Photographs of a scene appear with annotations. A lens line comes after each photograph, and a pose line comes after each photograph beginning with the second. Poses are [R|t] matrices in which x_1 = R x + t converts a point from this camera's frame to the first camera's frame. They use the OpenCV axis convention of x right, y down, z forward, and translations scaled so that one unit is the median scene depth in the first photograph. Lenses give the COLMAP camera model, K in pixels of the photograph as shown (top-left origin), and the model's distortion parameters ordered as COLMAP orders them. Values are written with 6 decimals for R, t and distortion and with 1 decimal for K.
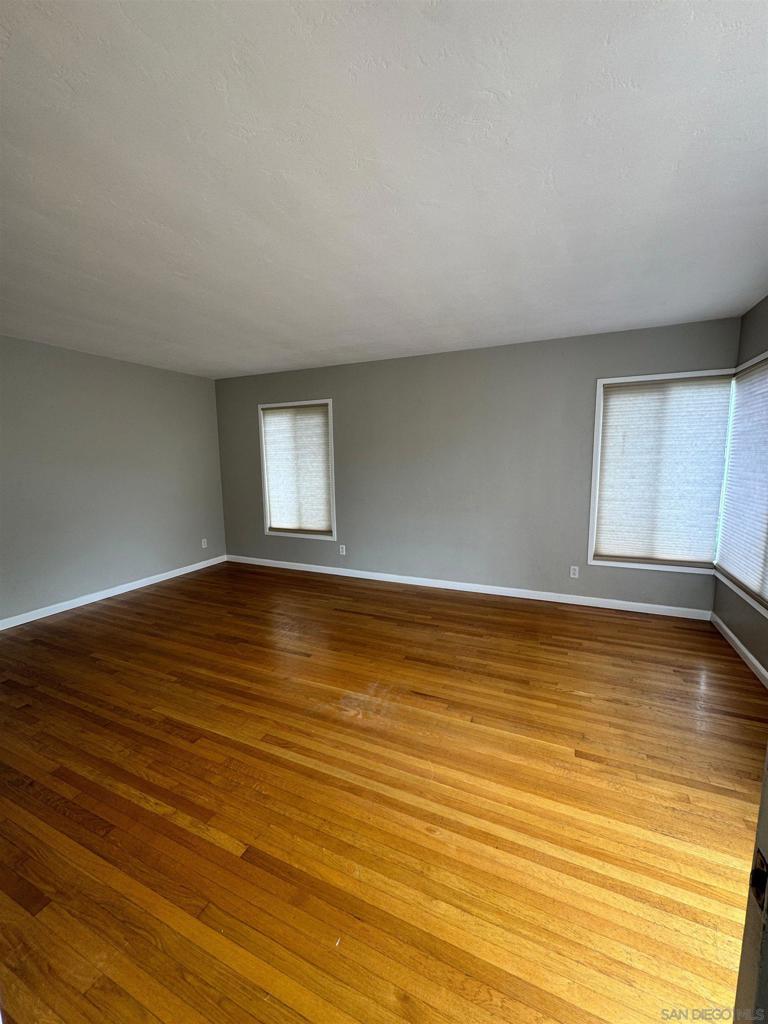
lens RADIAL K [[407.3, 0, 384.0], [0, 407.3, 512.0], [0, 0, 1]] dist [-0.000569, -0.000131]
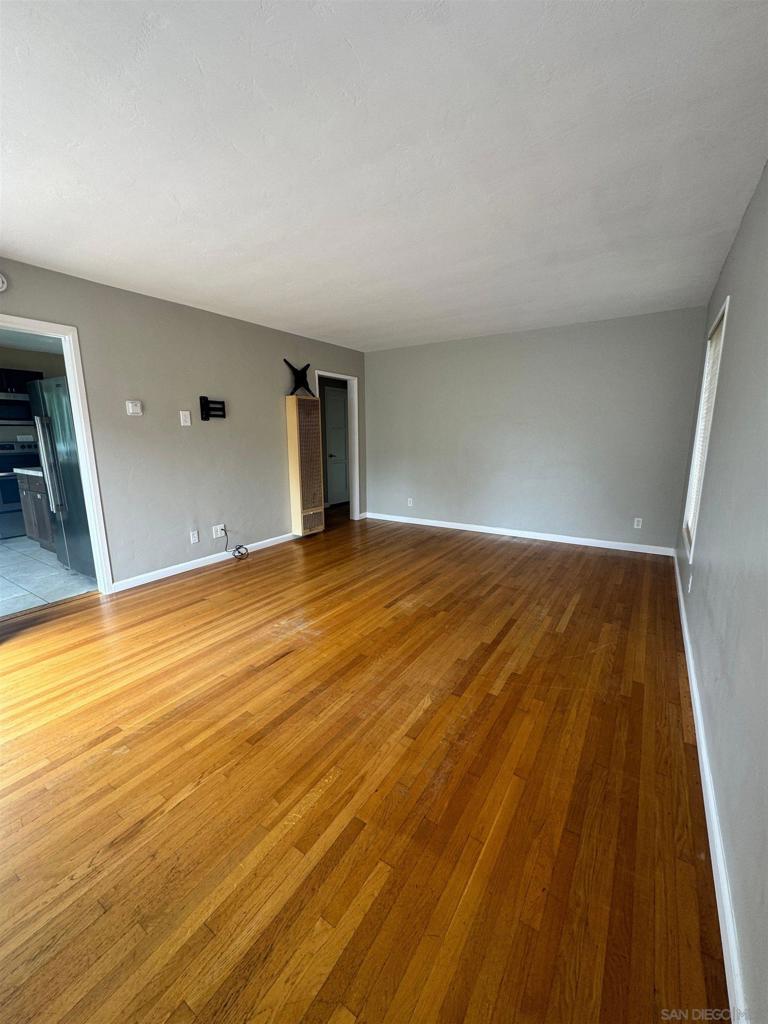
lens RADIAL K [[407.3, 0, 384.0], [0, 407.3, 512.0], [0, 0, 1]] dist [-0.000569, -0.000131]
pose [[-0.151658, 0.198872, -0.968220, 0.941877], [-0.120997, 0.968448, 0.217871, -0.136394], [0.980999, 0.150193, -0.122810, 1.298814]]
